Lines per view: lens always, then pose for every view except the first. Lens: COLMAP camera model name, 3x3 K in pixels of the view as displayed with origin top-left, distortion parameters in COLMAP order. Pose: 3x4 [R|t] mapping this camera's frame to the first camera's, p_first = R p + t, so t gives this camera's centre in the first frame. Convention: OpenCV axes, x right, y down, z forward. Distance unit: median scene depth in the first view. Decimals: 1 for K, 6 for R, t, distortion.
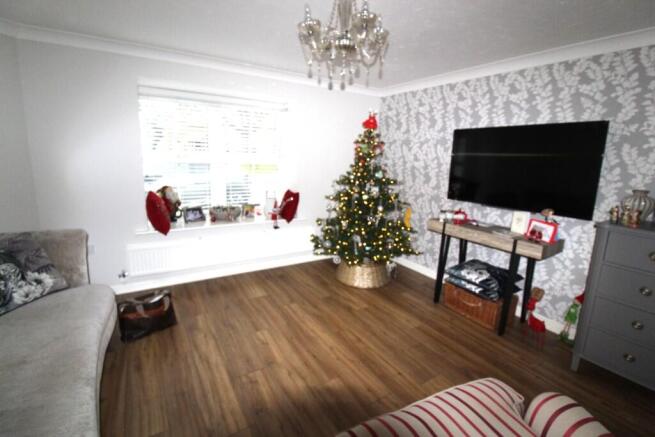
lens RADIAL K [[301.8, 0, 327.0], [0, 301.8, 215.5], [0, 0, 1]] dist [-0.020907, -0.001258]
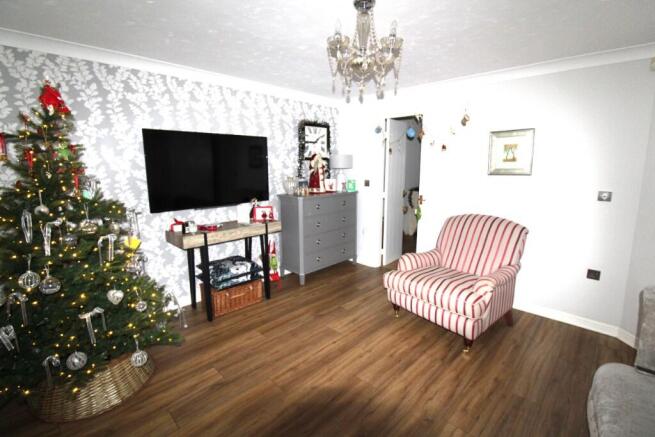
lens RADIAL K [[305.0, 0, 327.5], [0, 305.0, 218.5], [0, 0, 1]] dist [-0.052834, 0.000335]
pose [[-0.267227, -0.200177, 0.942613, -0.550649], [0.177848, 0.951137, 0.252406, -0.179783], [-0.947080, 0.235091, -0.218569, 0.808580]]
